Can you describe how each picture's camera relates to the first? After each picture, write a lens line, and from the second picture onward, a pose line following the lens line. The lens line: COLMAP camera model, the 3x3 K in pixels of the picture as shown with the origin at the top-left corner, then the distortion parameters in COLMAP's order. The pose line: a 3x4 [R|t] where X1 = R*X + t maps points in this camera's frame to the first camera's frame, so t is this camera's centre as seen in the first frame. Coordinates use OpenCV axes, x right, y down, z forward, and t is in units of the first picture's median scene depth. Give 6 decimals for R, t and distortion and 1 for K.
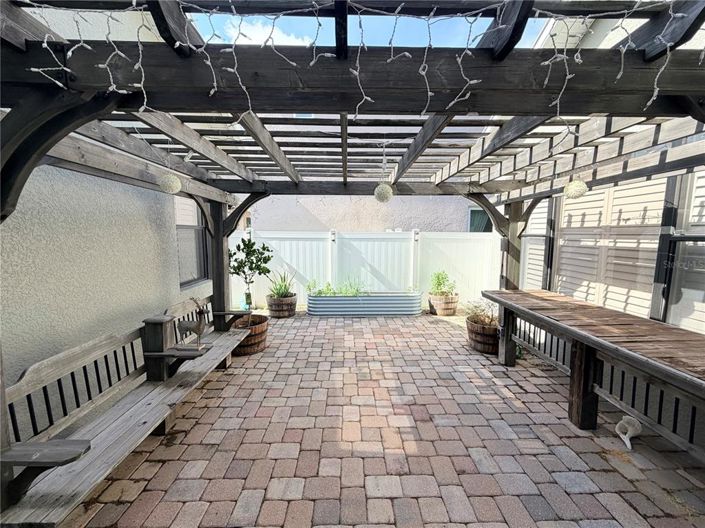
lens RADIAL K [[281.5, 0, 352.5], [0, 281.5, 264.0], [0, 0, 1]] dist [-0.000052, -0.000006]
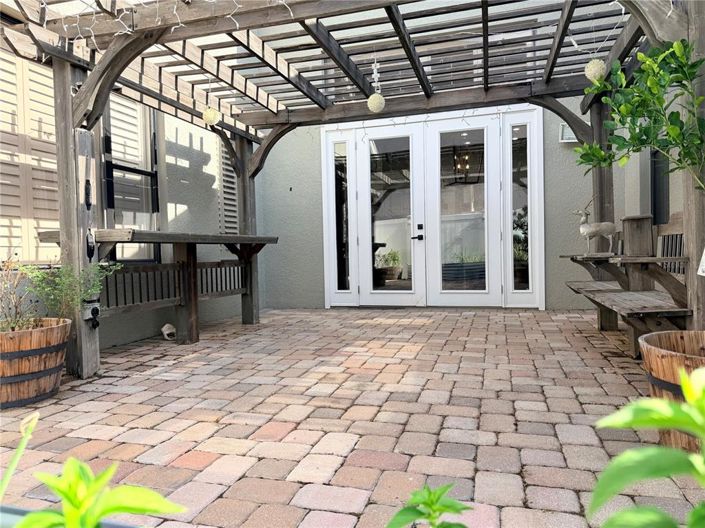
lens RADIAL K [[505.1, 0, 352.5], [0, 505.1, 264.0], [0, 0, 1]] dist [0.044163, -0.001334]
pose [[-0.954517, 0.019115, 0.297544, -0.210203], [0.057930, 0.990815, 0.122186, 0.062227], [-0.292476, 0.133865, -0.946857, 1.715582]]
